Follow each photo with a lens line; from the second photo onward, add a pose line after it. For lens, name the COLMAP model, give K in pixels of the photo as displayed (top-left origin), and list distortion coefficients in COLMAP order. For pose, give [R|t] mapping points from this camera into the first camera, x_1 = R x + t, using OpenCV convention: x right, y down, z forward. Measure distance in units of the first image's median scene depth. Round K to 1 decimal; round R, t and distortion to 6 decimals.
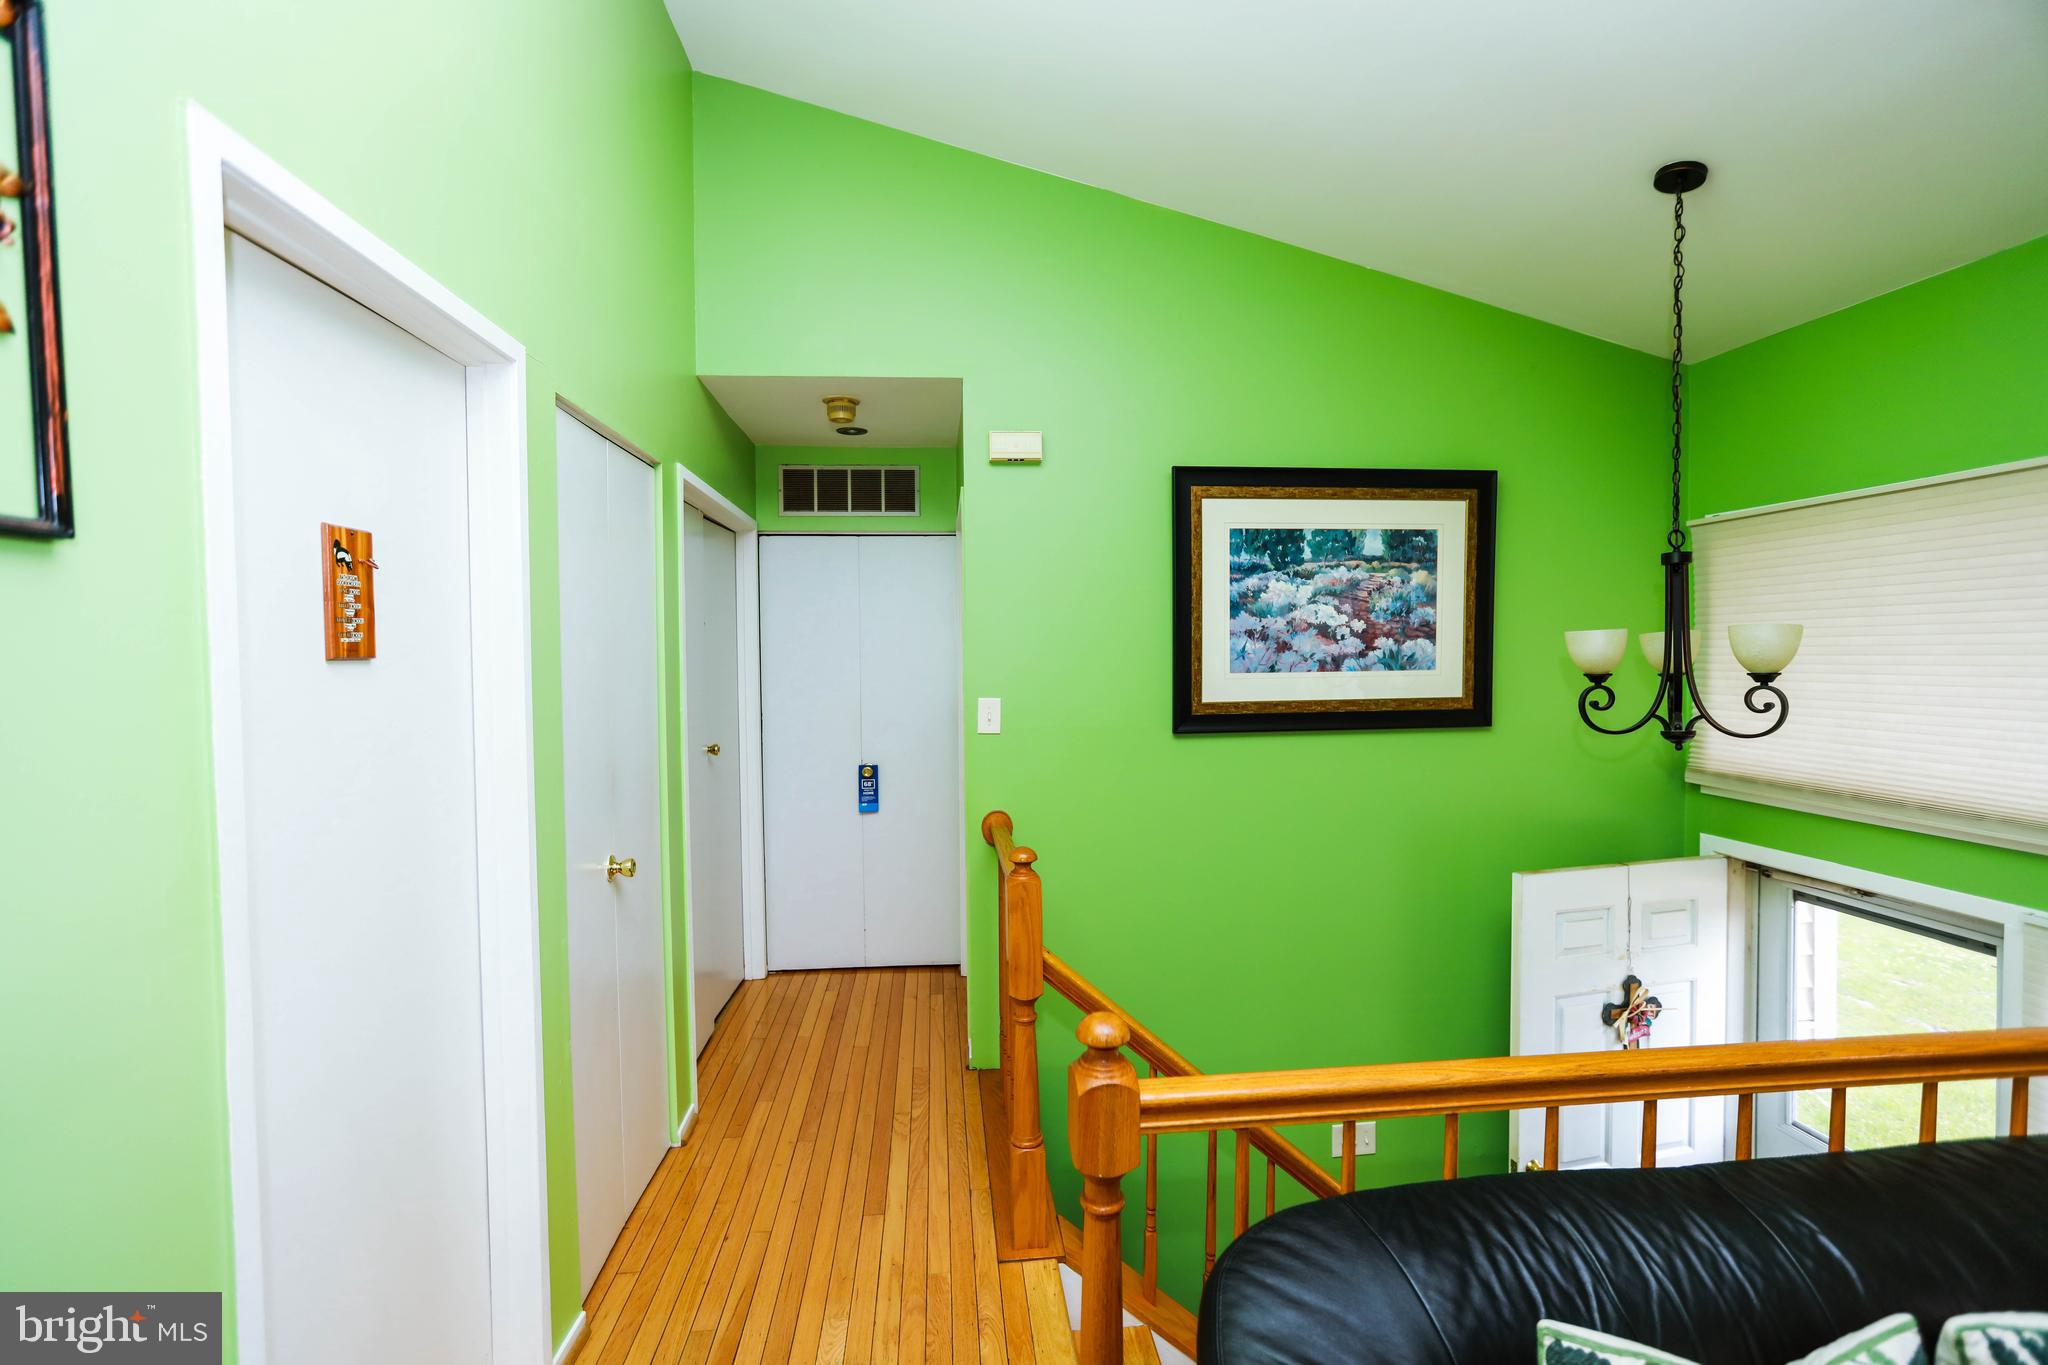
lens RADIAL K [[941.8, 0, 1023.4], [0, 941.8, 682.6], [0, 0, 1]] dist [0.001179, 0.000621]
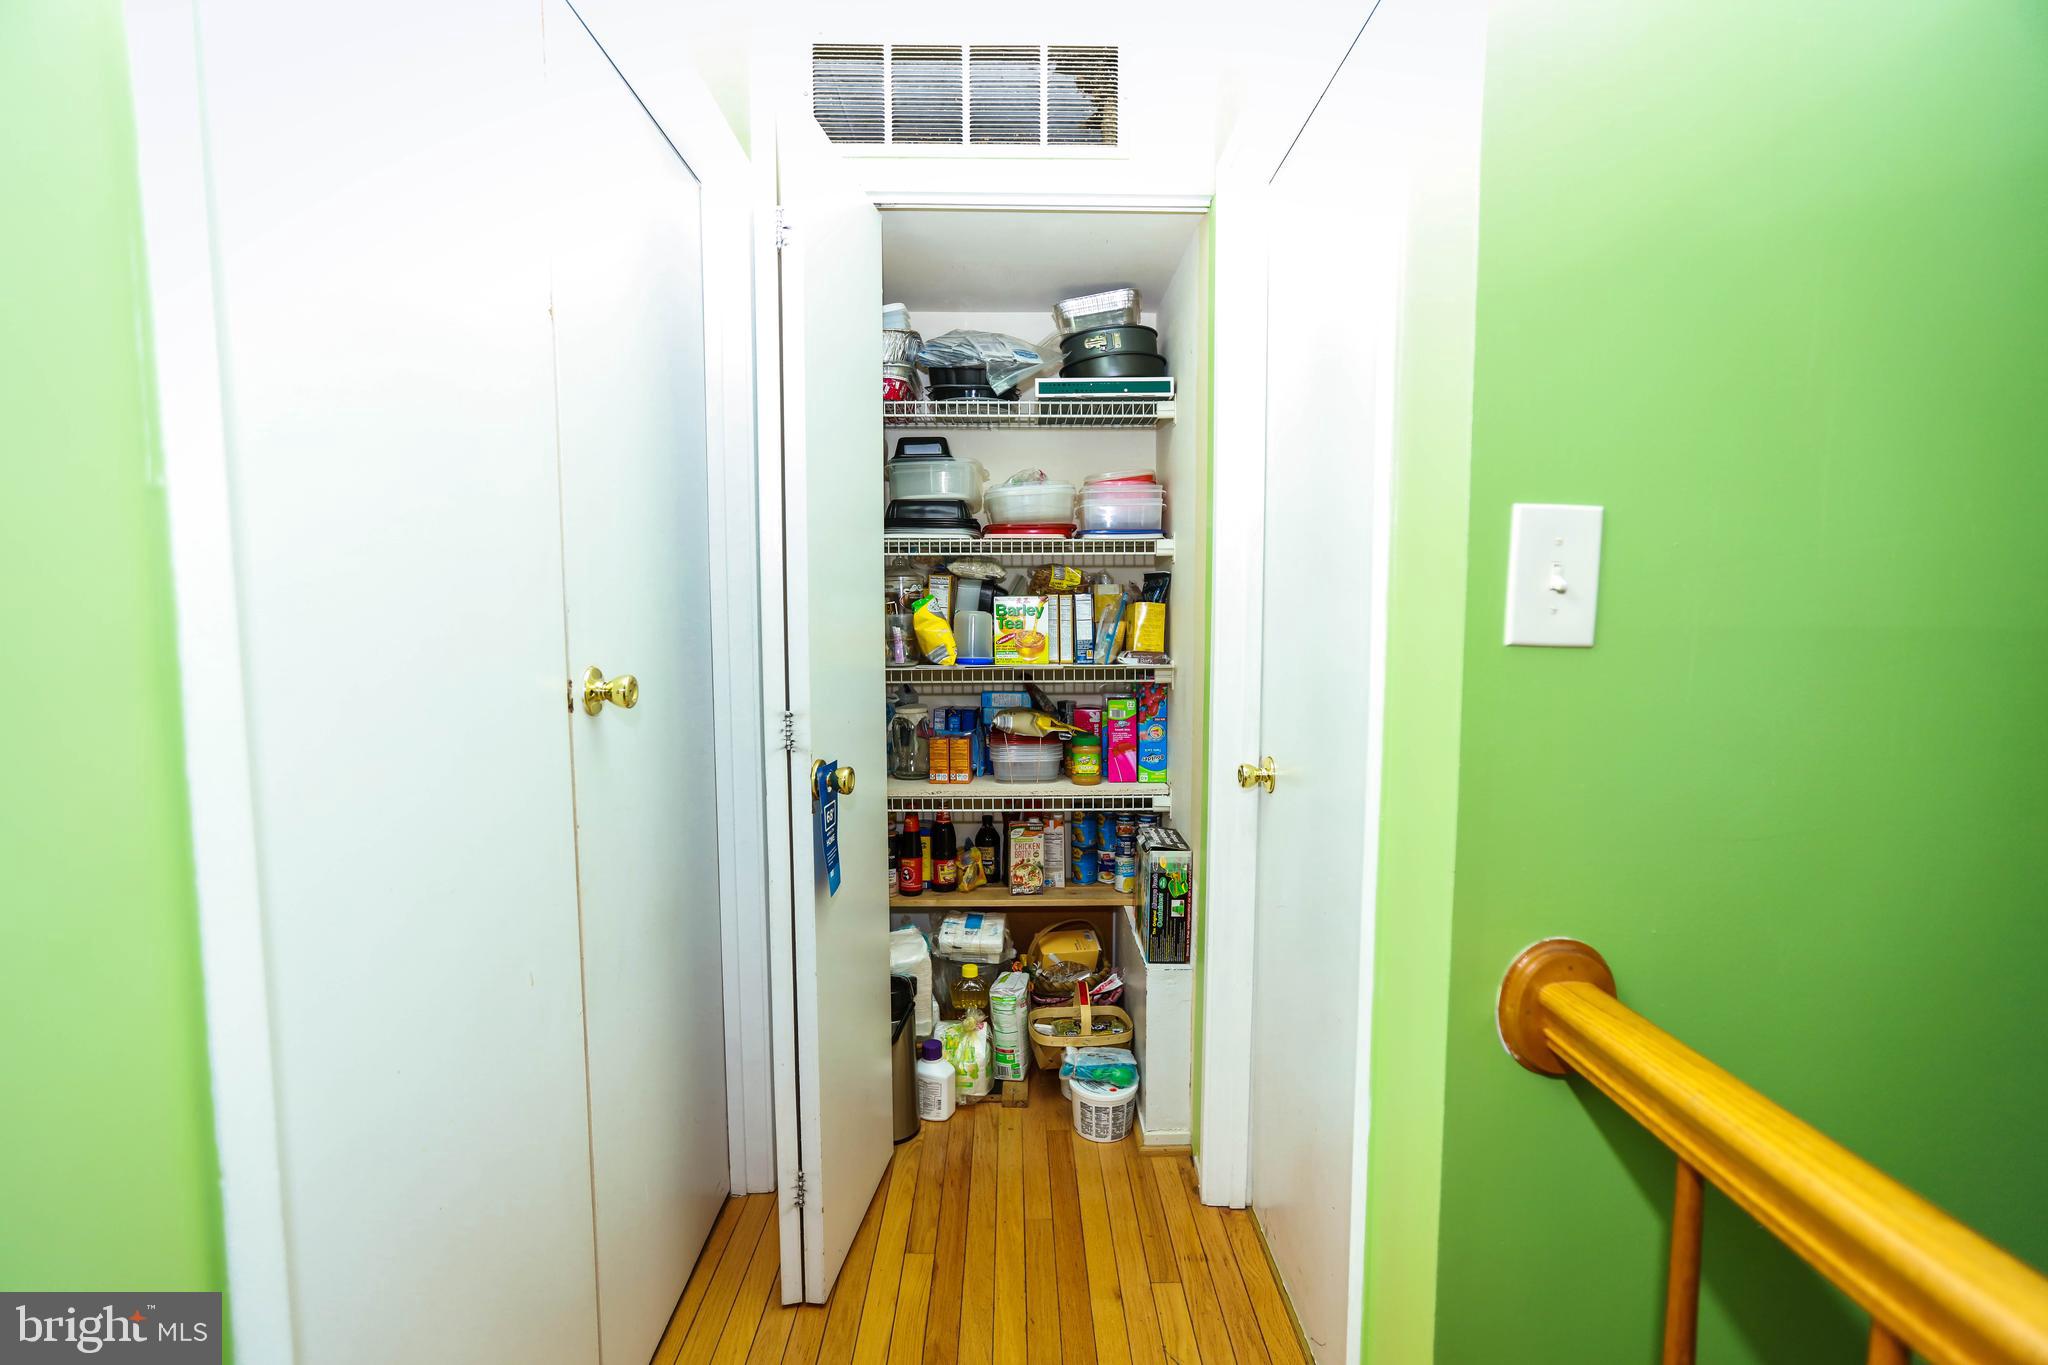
lens RADIAL K [[941.8, 0, 1027.1], [0, 941.8, 687.5], [0, 0, 1]] dist [0.001179, 0.000621]
pose [[0.996420, 0.017085, -0.082800, -0.123520], [-0.012539, 0.998402, 0.055109, 0.042372], [0.083609, -0.053874, 0.995041, 0.594267]]
